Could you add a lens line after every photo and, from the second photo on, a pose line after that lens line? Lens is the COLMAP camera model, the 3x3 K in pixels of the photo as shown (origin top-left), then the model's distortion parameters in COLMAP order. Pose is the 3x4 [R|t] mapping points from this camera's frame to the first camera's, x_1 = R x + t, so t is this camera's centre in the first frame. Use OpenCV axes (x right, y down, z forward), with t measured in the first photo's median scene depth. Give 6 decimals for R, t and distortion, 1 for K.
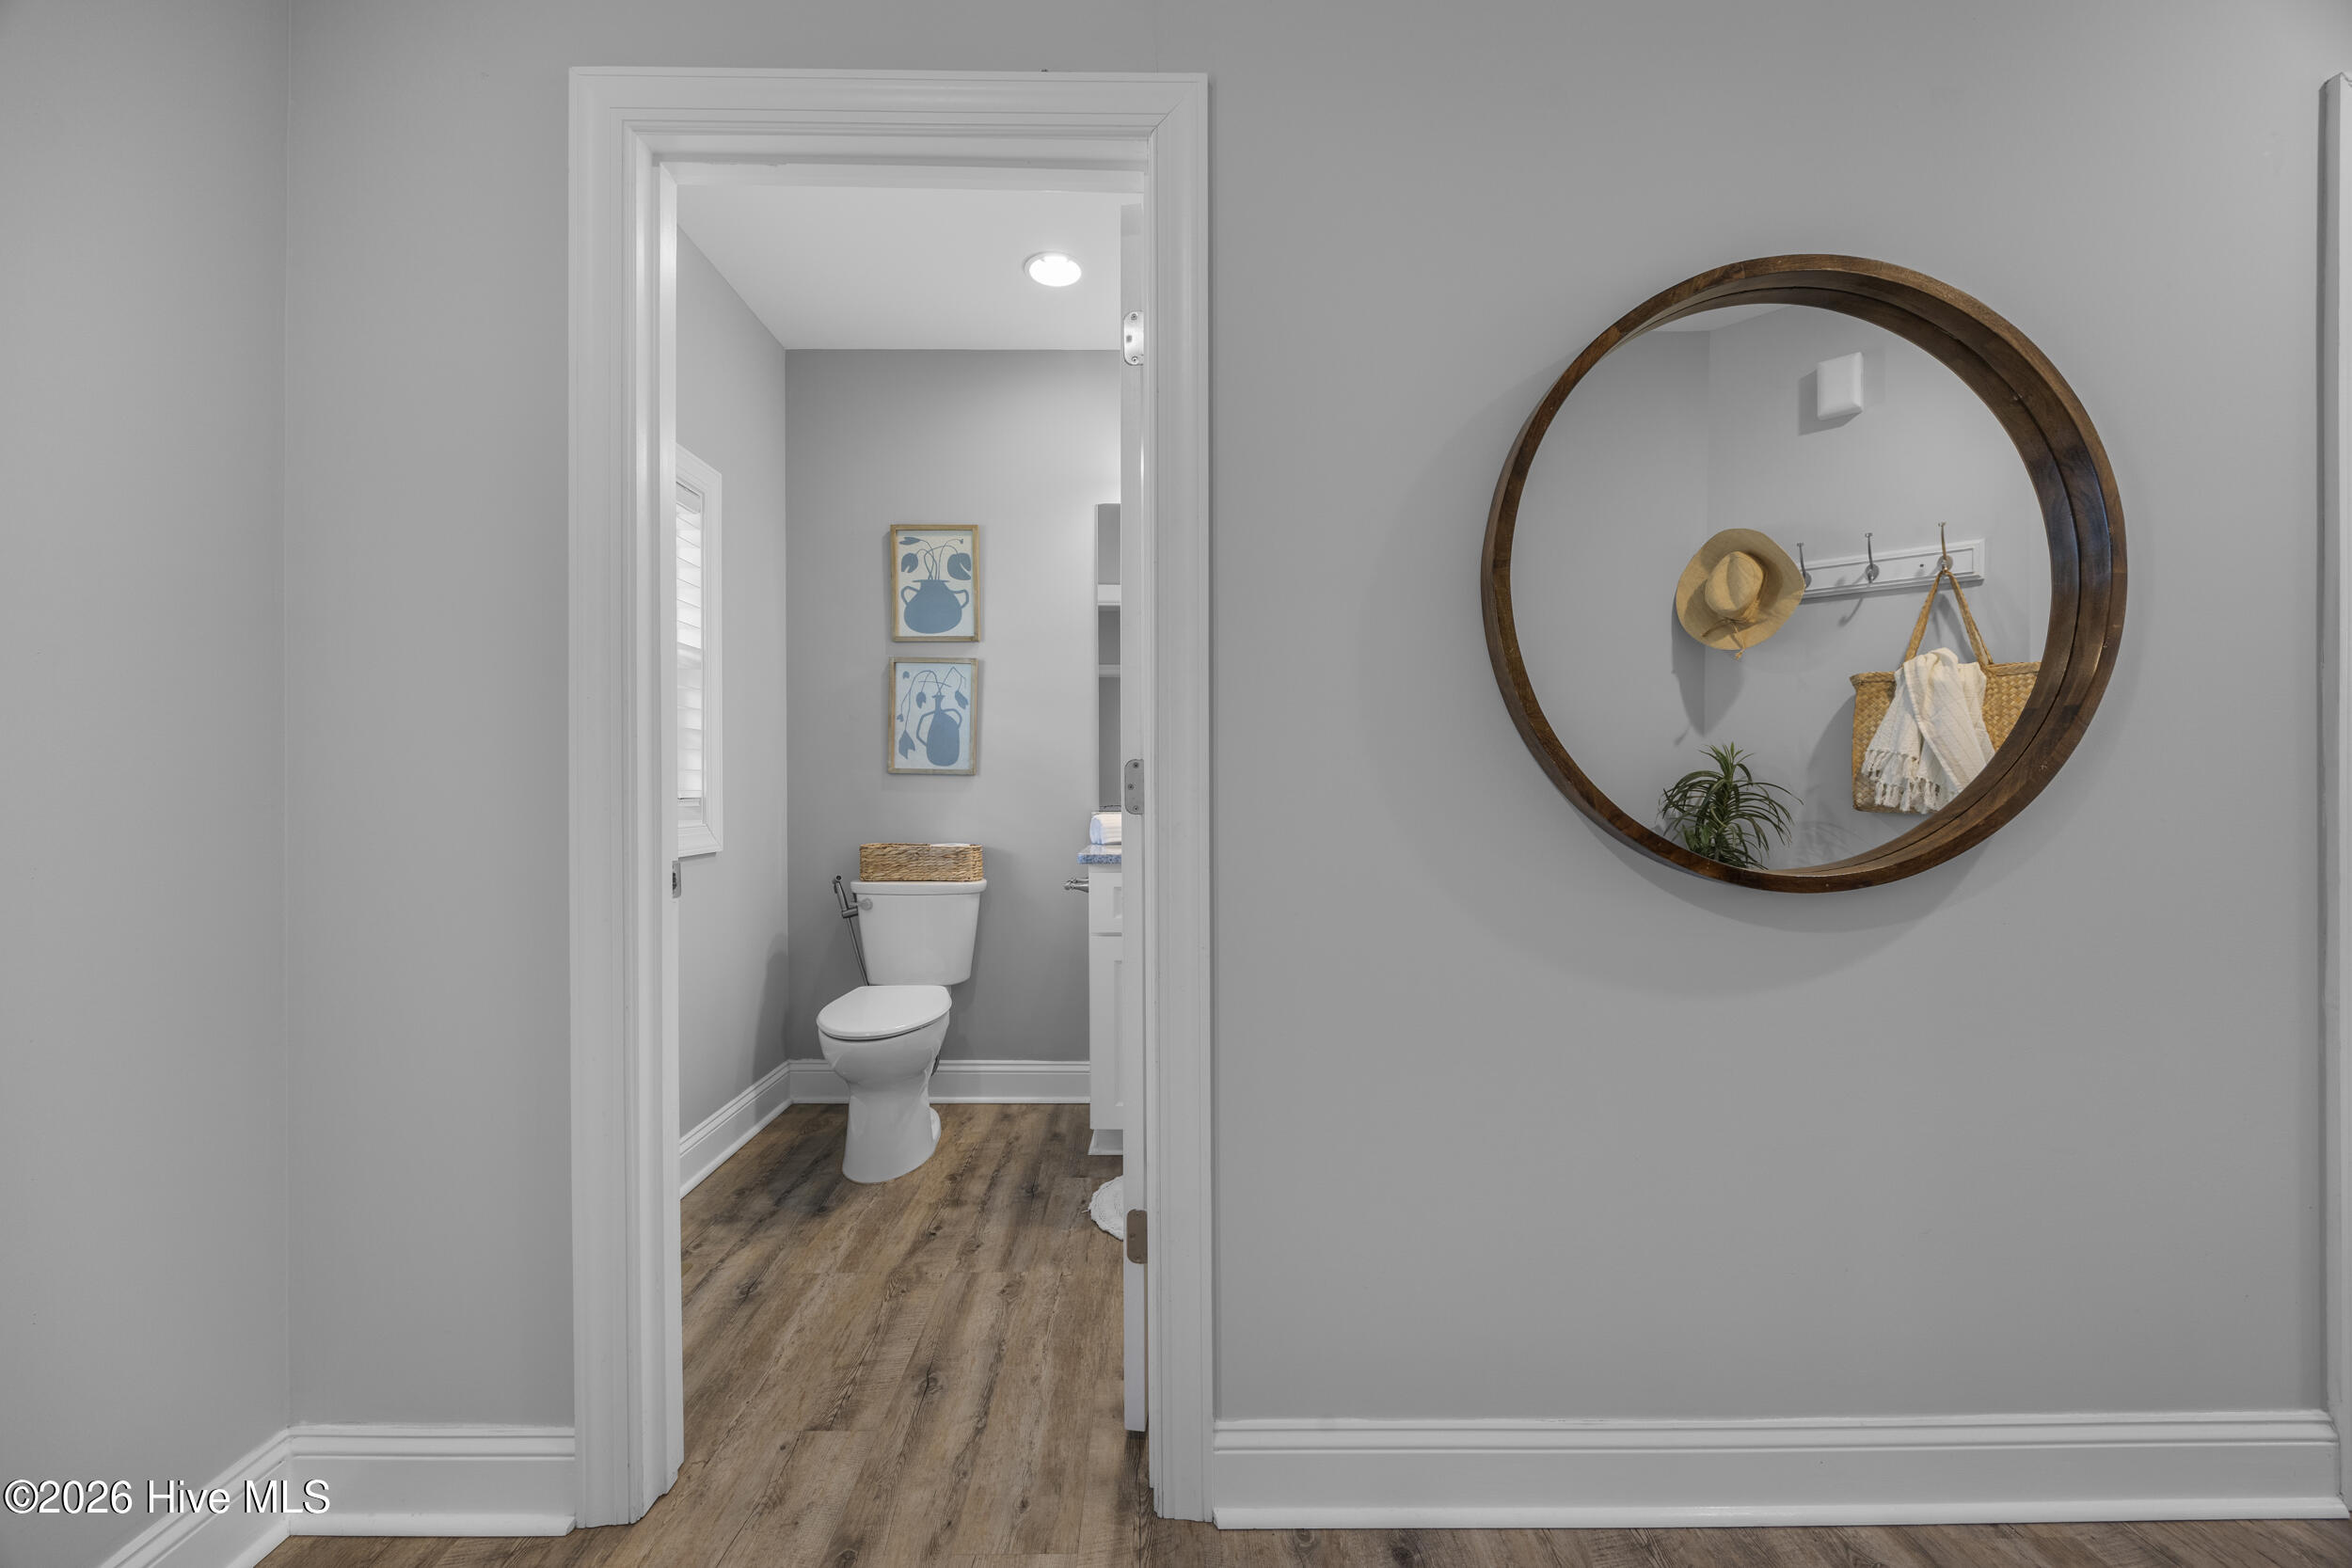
lens RADIAL K [[908.2, 0, 1163.2], [0, 908.2, 781.6], [0, 0, 1]] dist [0.001237, 0.000293]
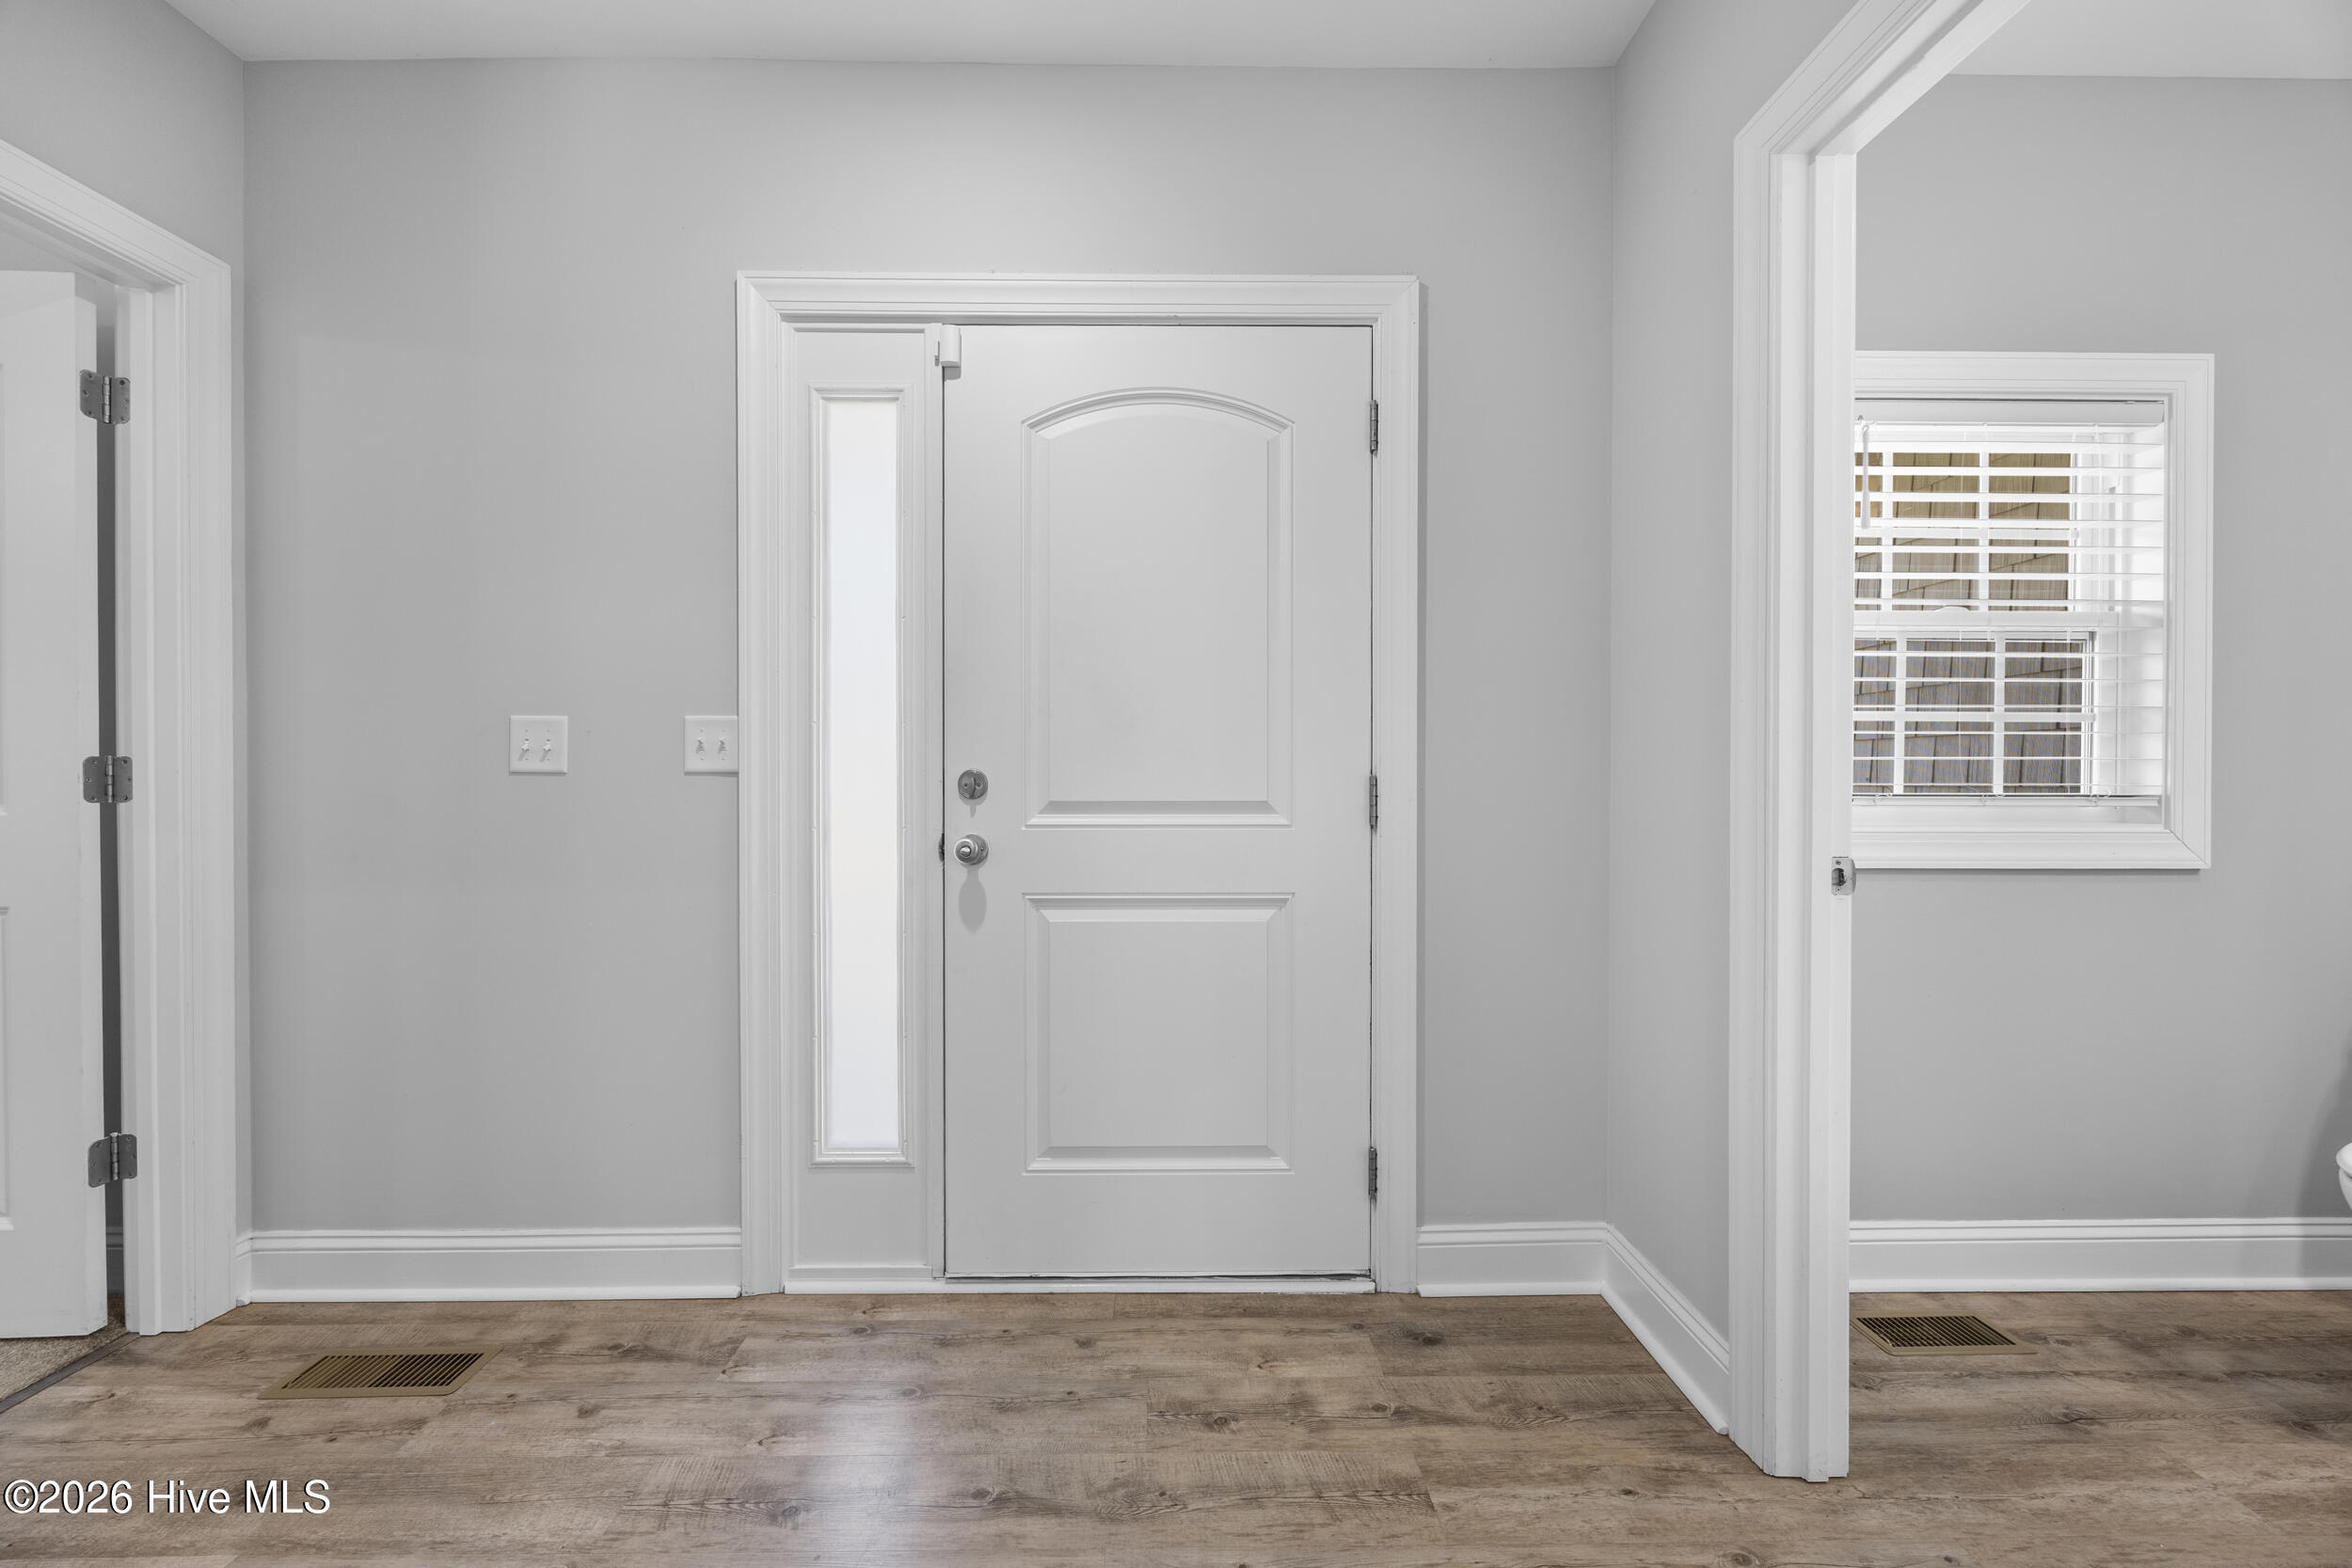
lens RADIAL K [[908.2, 0, 1163.2], [0, 908.2, 781.6], [0, 0, 1]] dist [0.001237, 0.000293]
pose [[0.002595, 0.009332, -0.999953, 0.330100], [0.001003, 0.999956, 0.009335, -0.002805], [0.999996, -0.001027, 0.002586, 0.205556]]
